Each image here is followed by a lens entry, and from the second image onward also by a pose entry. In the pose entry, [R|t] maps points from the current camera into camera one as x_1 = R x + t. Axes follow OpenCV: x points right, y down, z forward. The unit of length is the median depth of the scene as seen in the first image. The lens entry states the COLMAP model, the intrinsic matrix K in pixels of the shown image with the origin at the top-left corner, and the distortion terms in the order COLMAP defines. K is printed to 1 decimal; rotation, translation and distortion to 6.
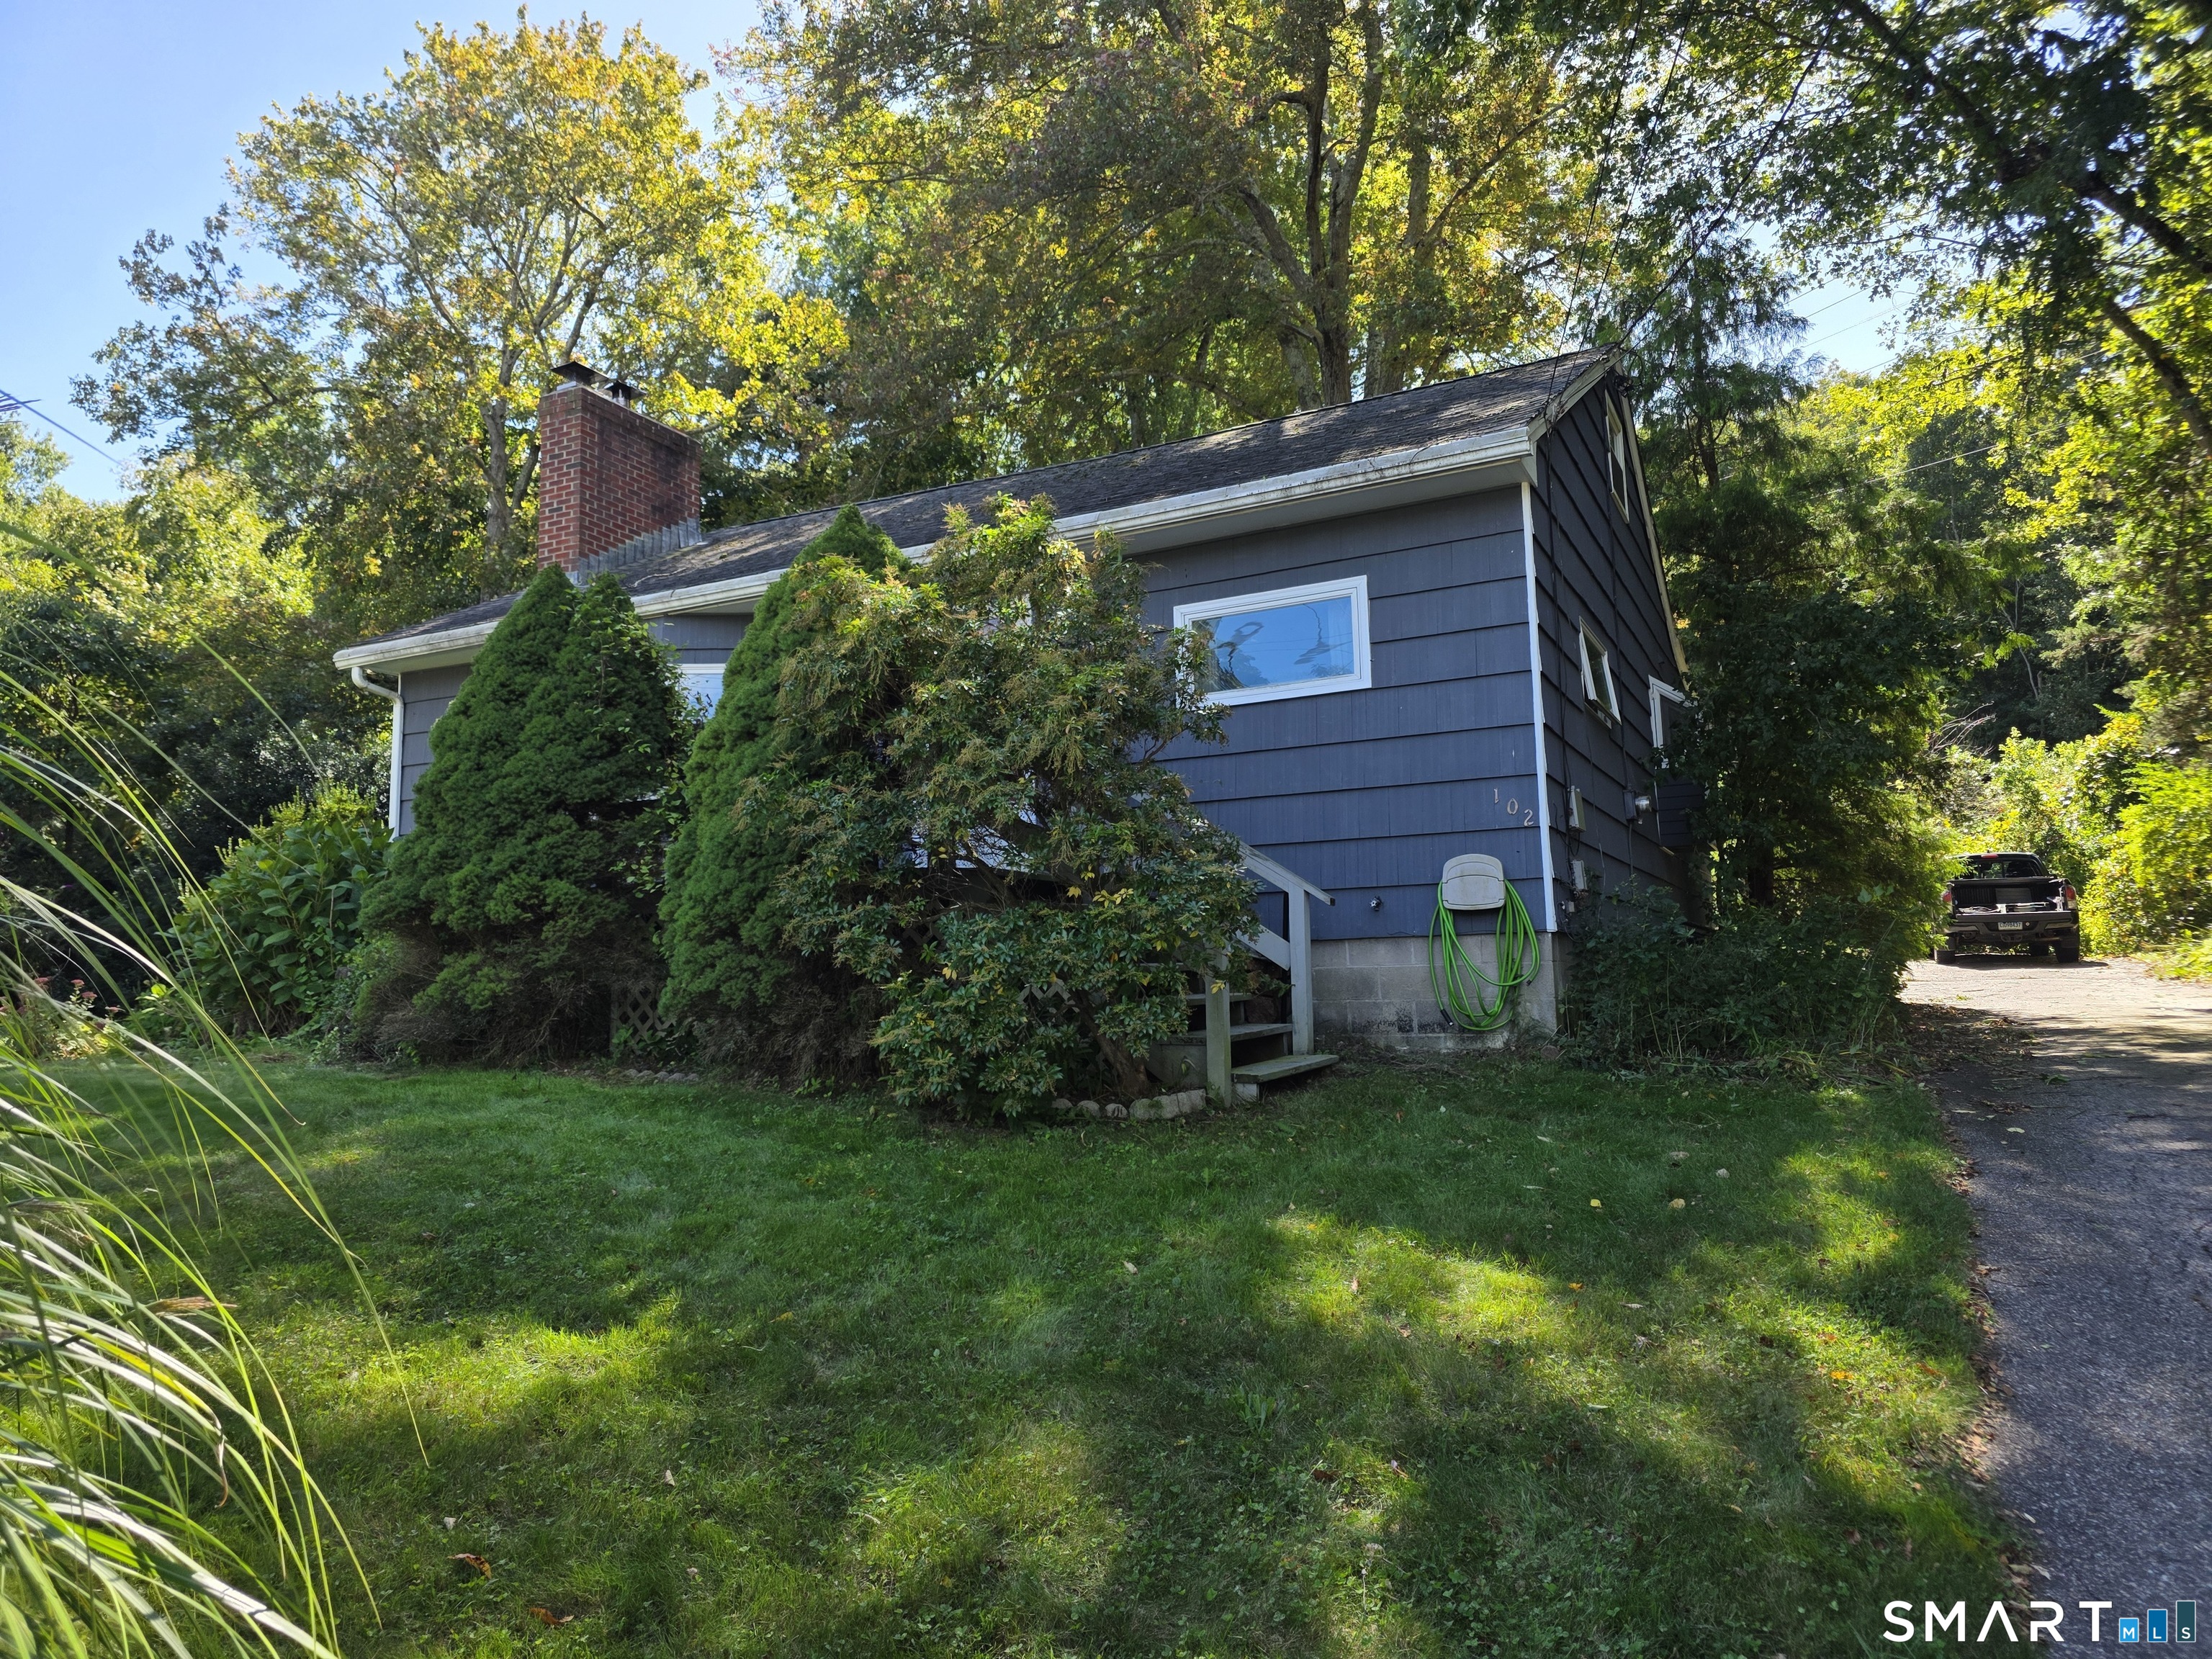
lens RADIAL K [[1504.6, 0, 1126.8], [0, 1504.6, 836.6], [0, 0, 1]] dist [0.057553, -0.049077]
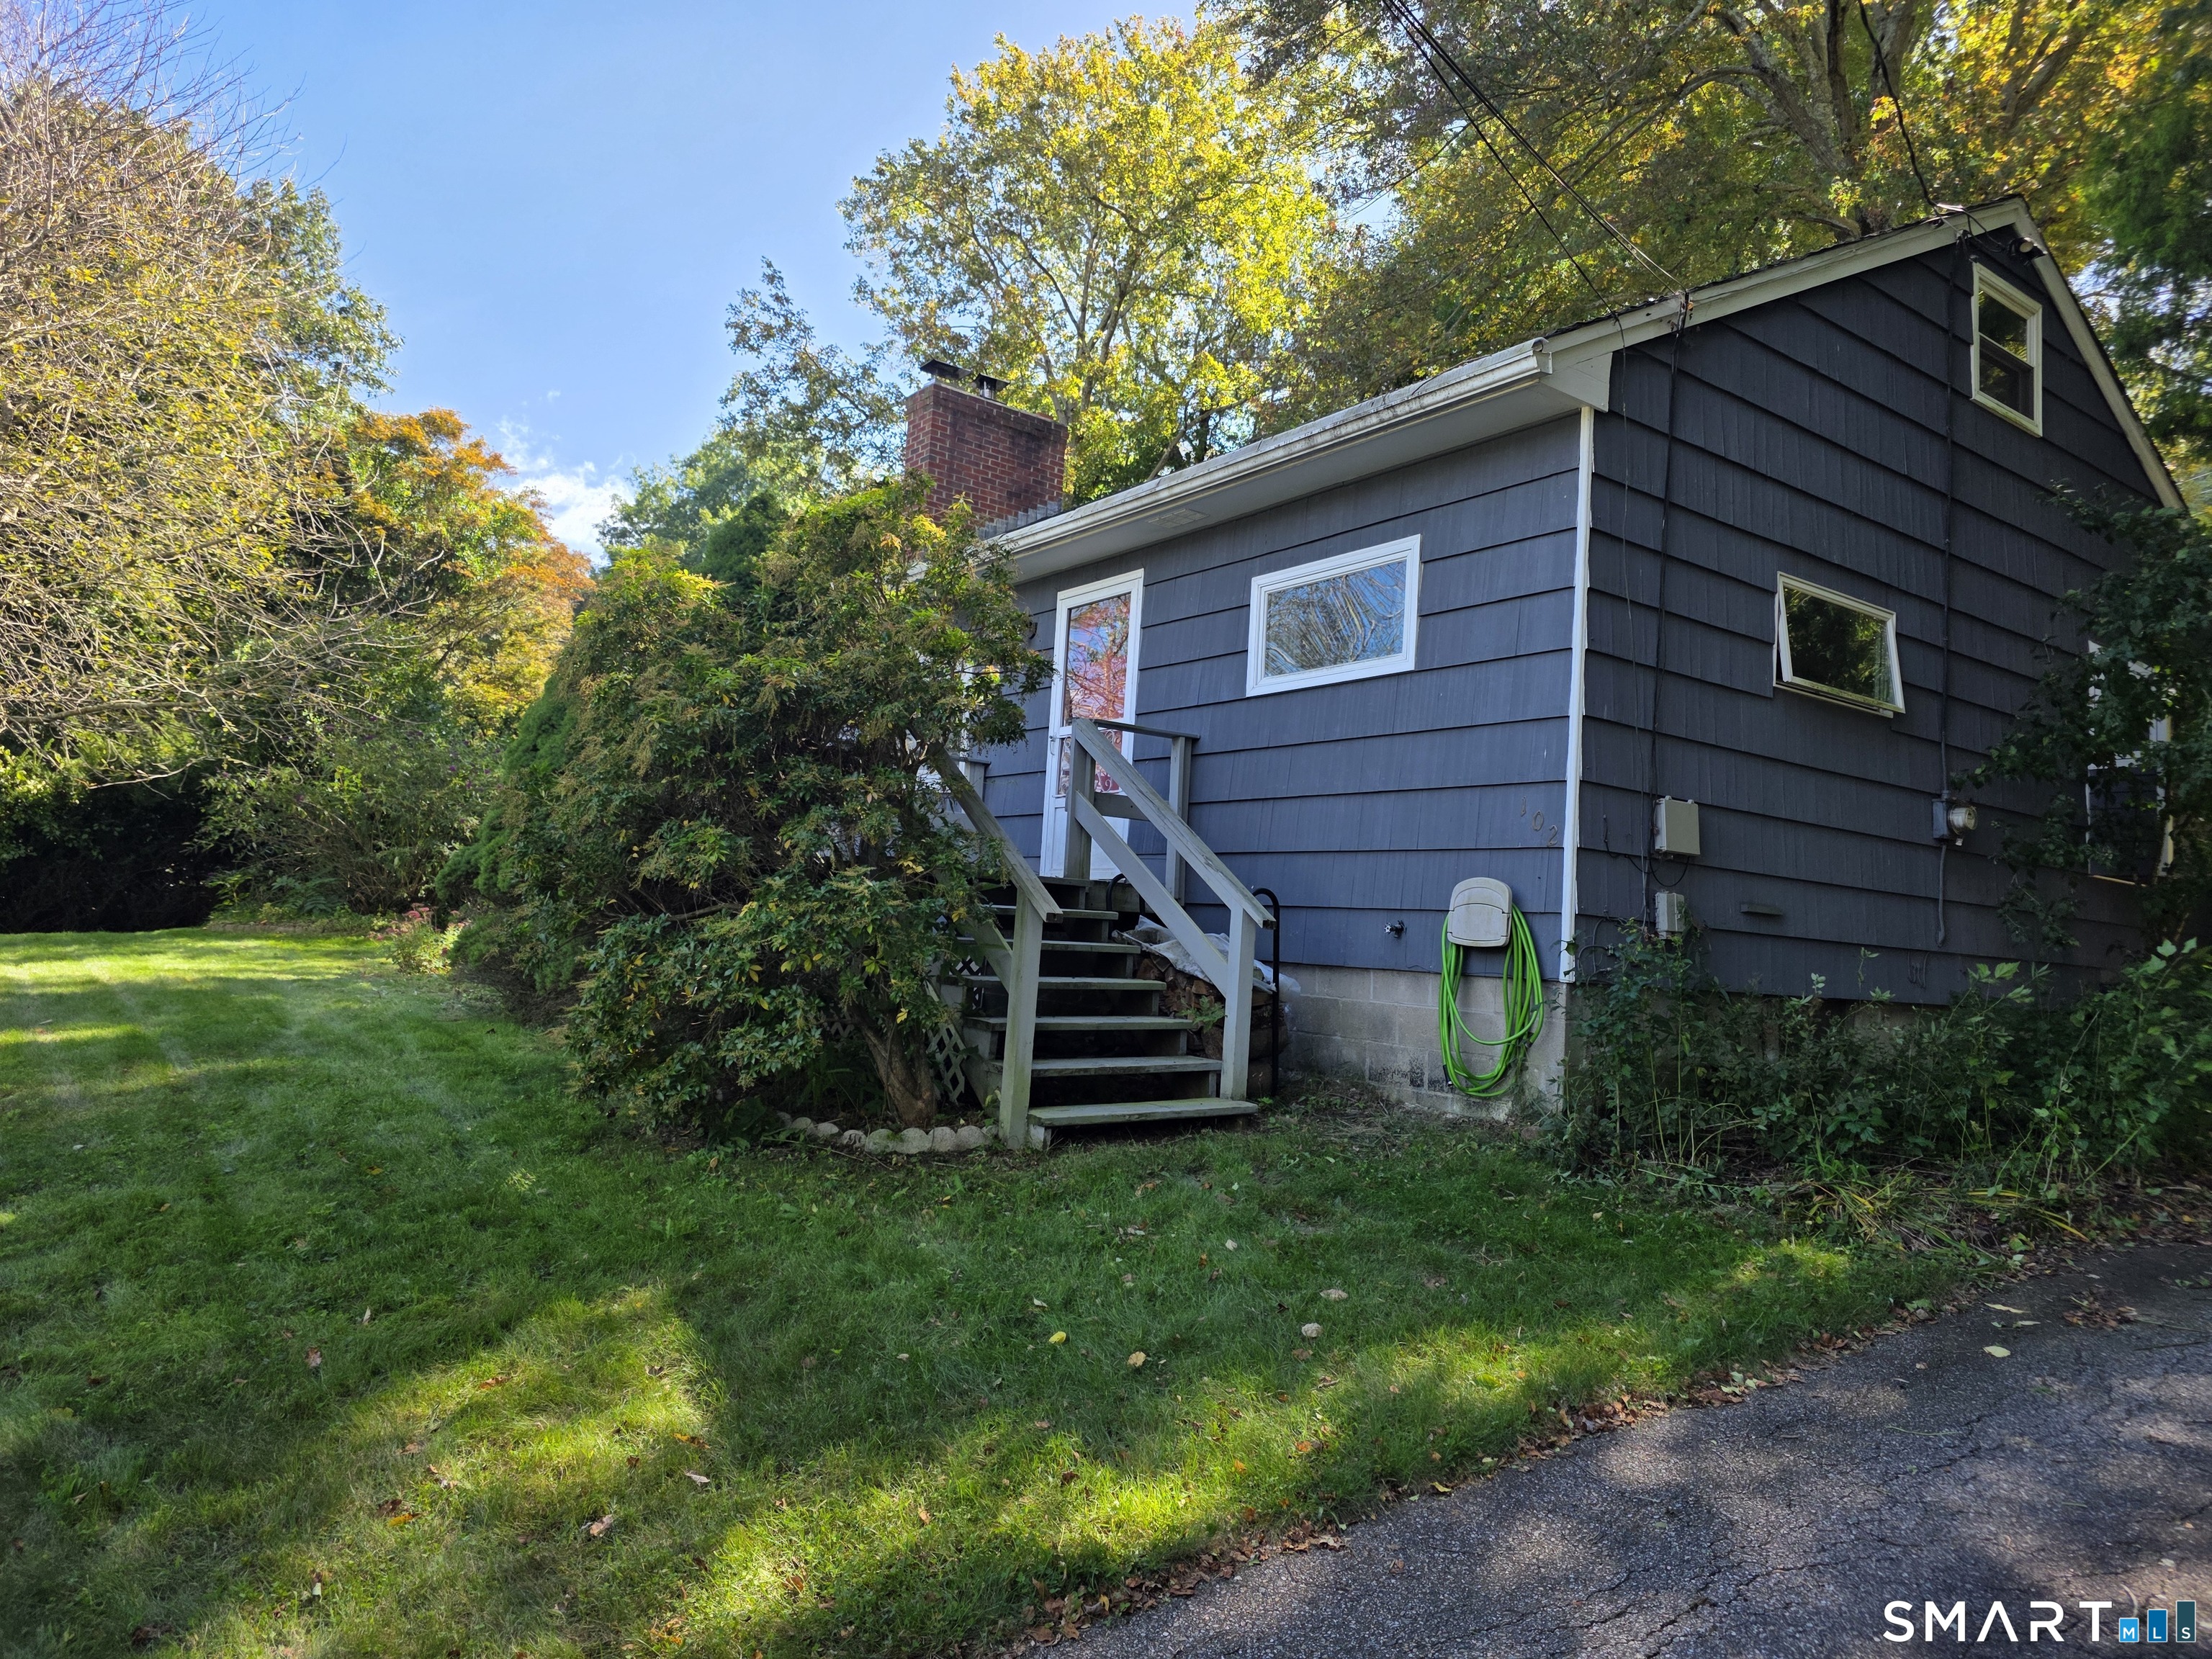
lens RADIAL K [[1504.6, 0, 1109.4], [0, 1504.6, 821.1], [0, 0, 1]] dist [0.057553, -0.049077]
pose [[0.887947, 0.038182, -0.458358, 0.410061], [-0.034102, 0.999271, 0.017177, -0.024465], [0.458680, 0.000379, 0.888602, 0.188483]]
